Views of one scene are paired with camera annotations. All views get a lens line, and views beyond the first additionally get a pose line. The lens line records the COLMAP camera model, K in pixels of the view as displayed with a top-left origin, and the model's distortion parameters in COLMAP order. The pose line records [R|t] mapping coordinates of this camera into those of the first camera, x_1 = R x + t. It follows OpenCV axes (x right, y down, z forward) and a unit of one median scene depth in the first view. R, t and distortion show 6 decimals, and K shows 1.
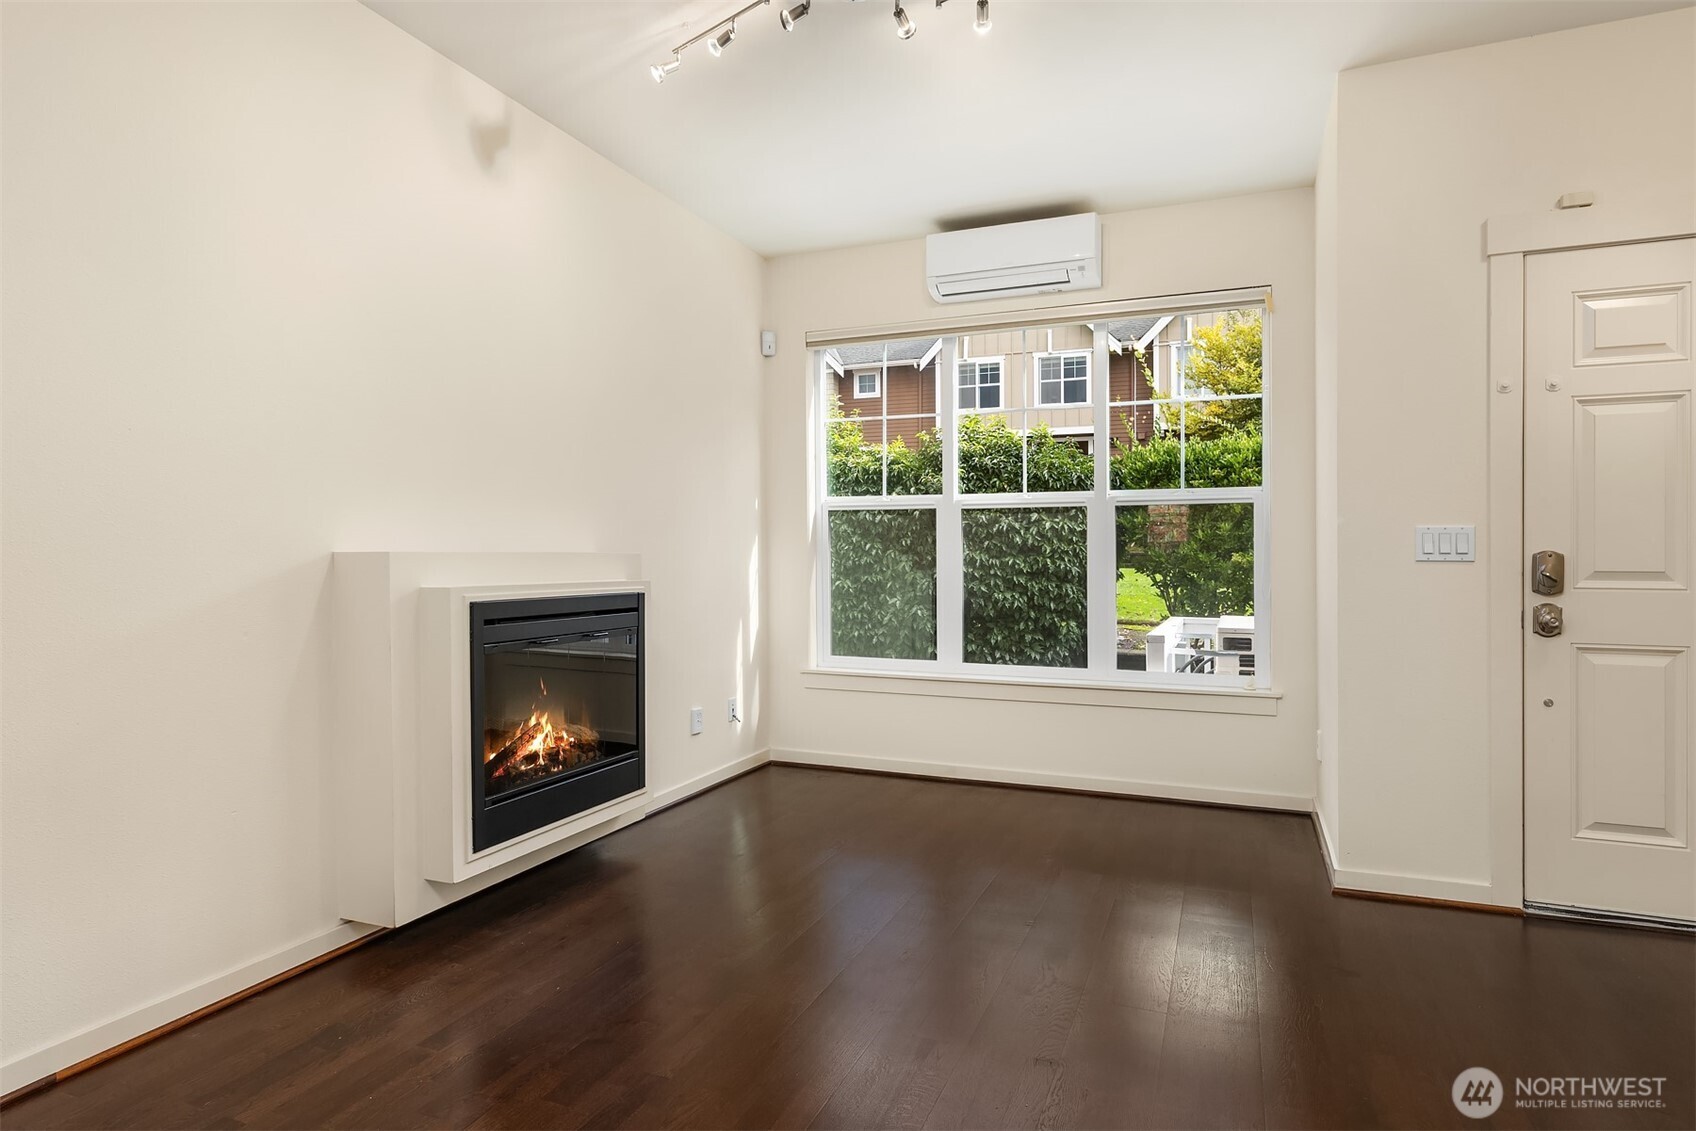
lens RADIAL K [[923.9, 0, 833.7], [0, 923.9, 557.4], [0, 0, 1]] dist [-0.005474, -0.001175]
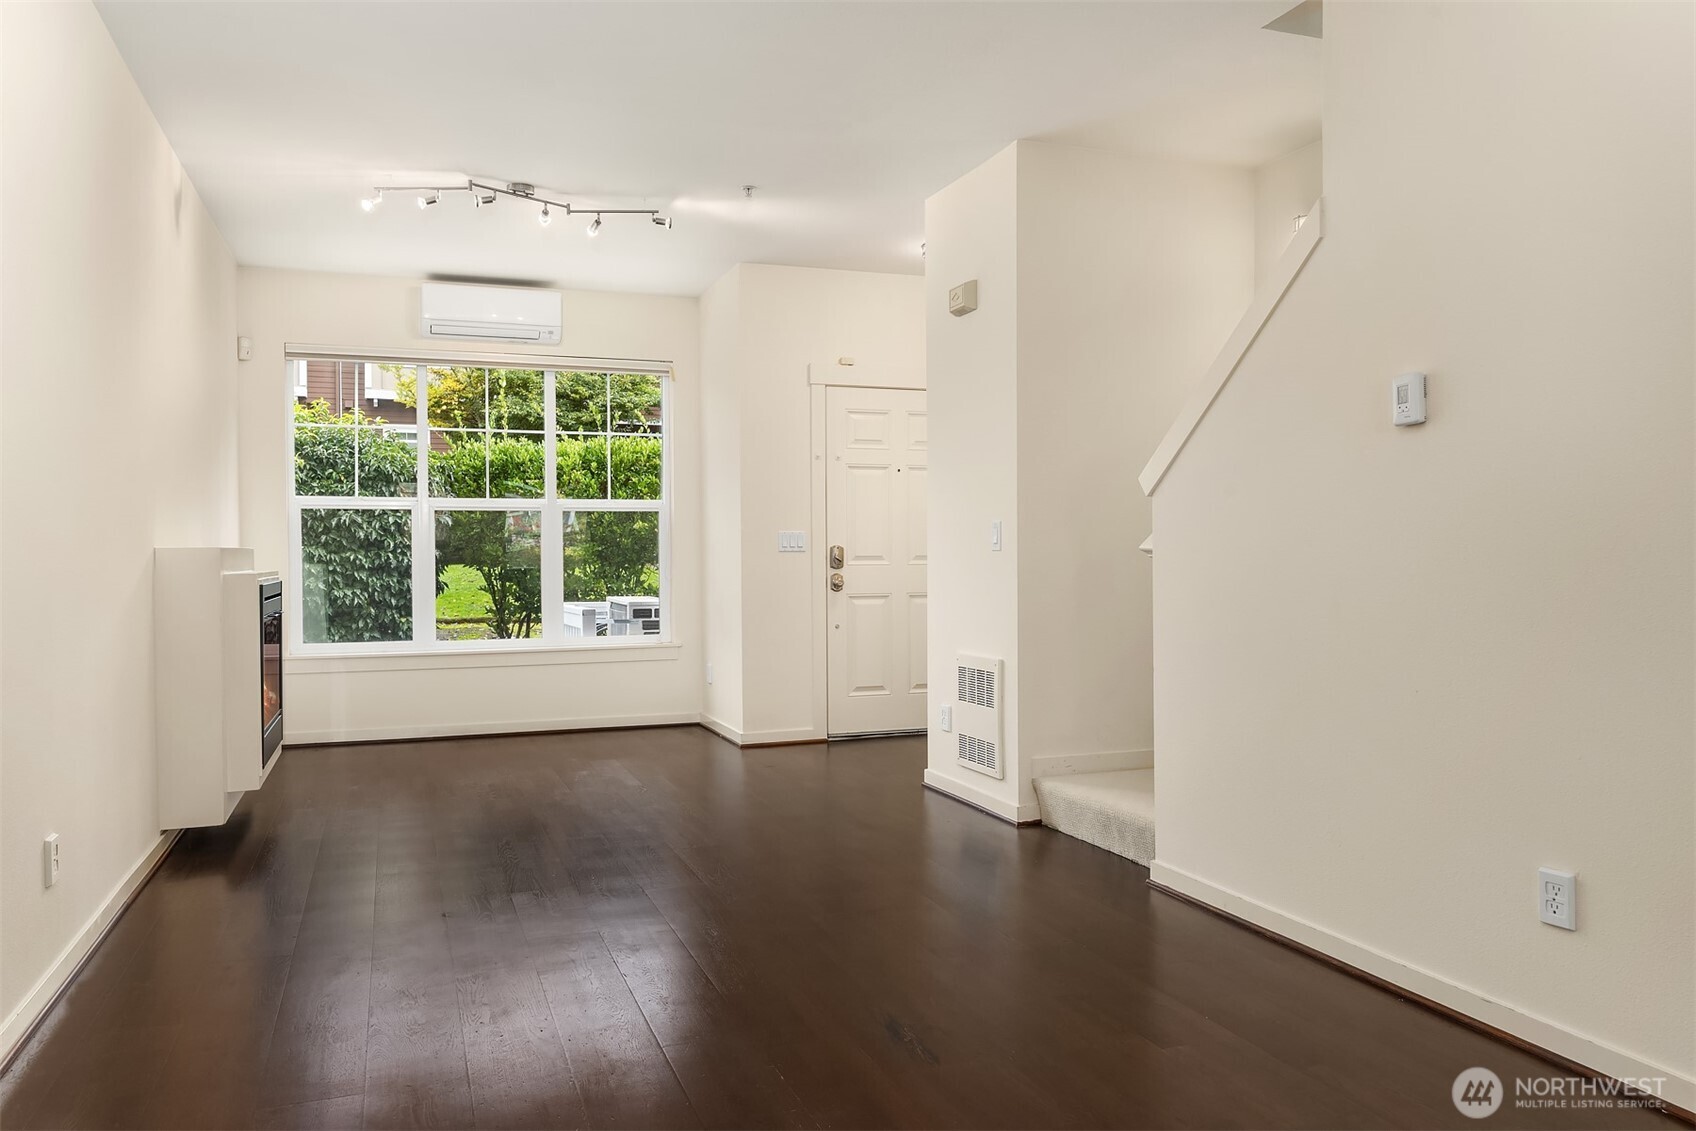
lens RADIAL K [[1204.9, 0, 811.7], [0, 1204.9, 575.5], [0, 0, 1]] dist [-0.003163, -0.001958]
pose [[0.745815, -0.019333, 0.665873, -0.503732], [0.006987, 0.999751, 0.021201, 0.001093], [-0.666117, -0.011159, 0.745764, -0.447878]]
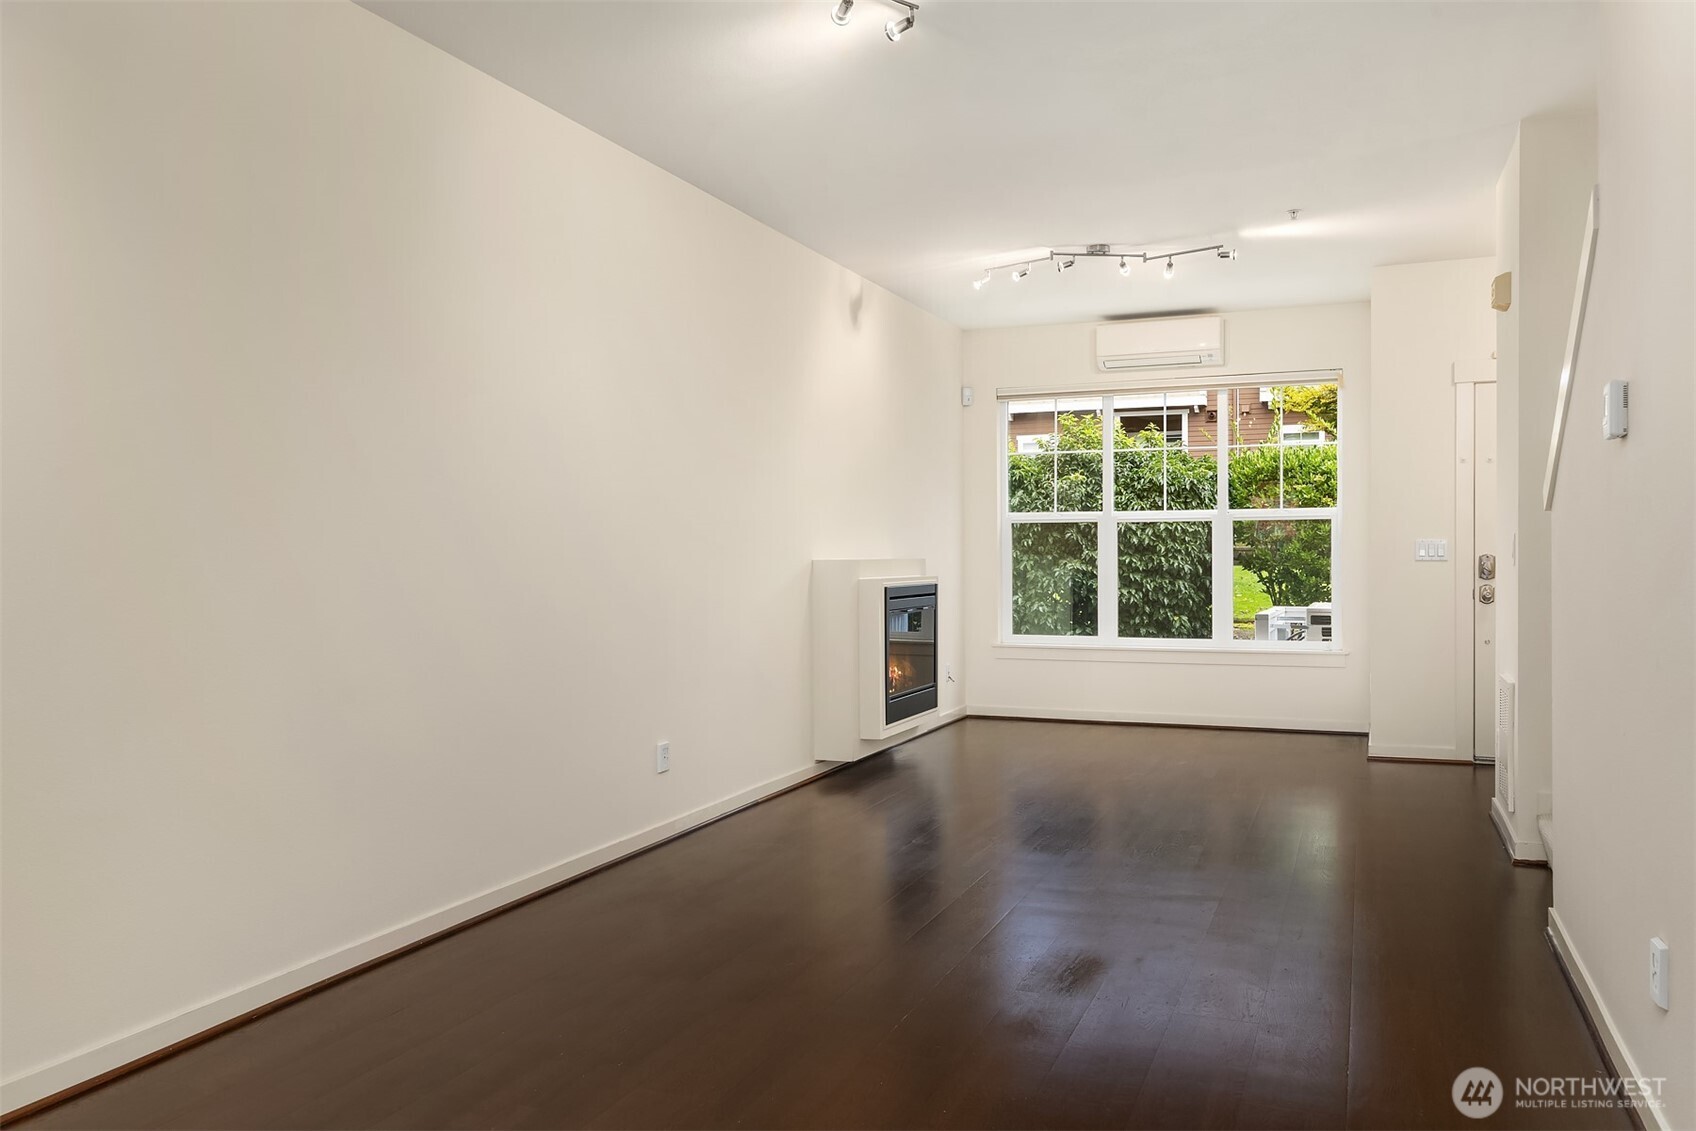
lens RADIAL K [[1204.9, 0, 838.4], [0, 1204.9, 589.5], [0, 0, 1]] dist [-0.003163, -0.001958]
pose [[0.999972, -0.006603, -0.003439, -0.248763], [0.006701, 0.999545, 0.029420, -0.009095], [0.003244, -0.029442, 0.999561, -0.718306]]
